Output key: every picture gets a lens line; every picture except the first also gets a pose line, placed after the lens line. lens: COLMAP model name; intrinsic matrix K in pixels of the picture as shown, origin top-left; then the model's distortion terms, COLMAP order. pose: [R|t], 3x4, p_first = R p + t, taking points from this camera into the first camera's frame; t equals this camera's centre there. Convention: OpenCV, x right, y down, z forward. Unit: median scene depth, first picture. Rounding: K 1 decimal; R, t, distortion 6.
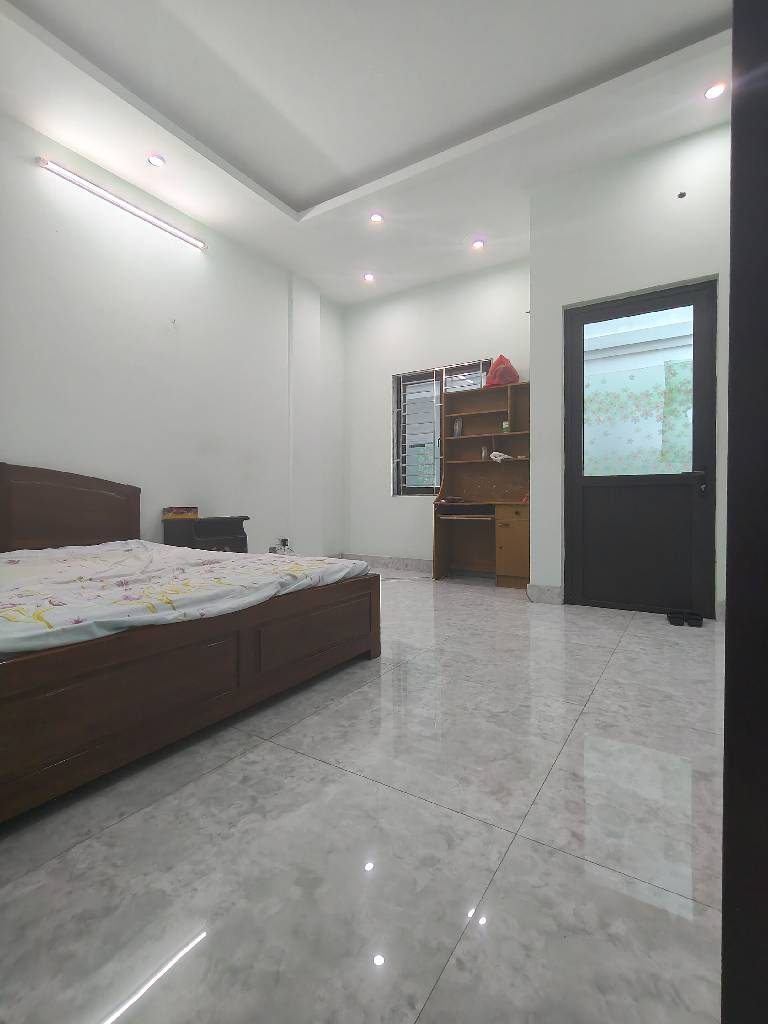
lens RADIAL K [[480.3, 0, 383.4], [0, 480.3, 508.6], [0, 0, 1]] dist [-0.012633, 0.003693]
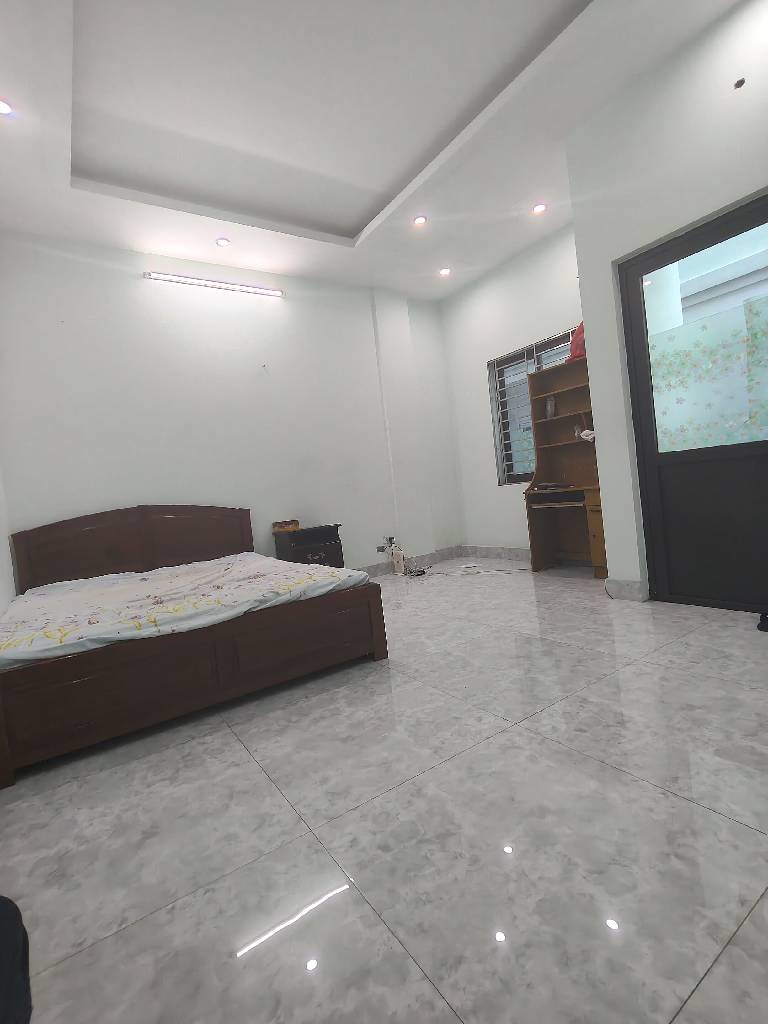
lens RADIAL K [[480.3, 0, 383.0], [0, 480.3, 508.1], [0, 0, 1]] dist [-0.012633, 0.003693]
pose [[0.909970, -0.084908, -0.405888, 0.317800], [0.101597, 0.994630, 0.019705, -0.037943], [0.402035, -0.059168, 0.913710, 0.012151]]
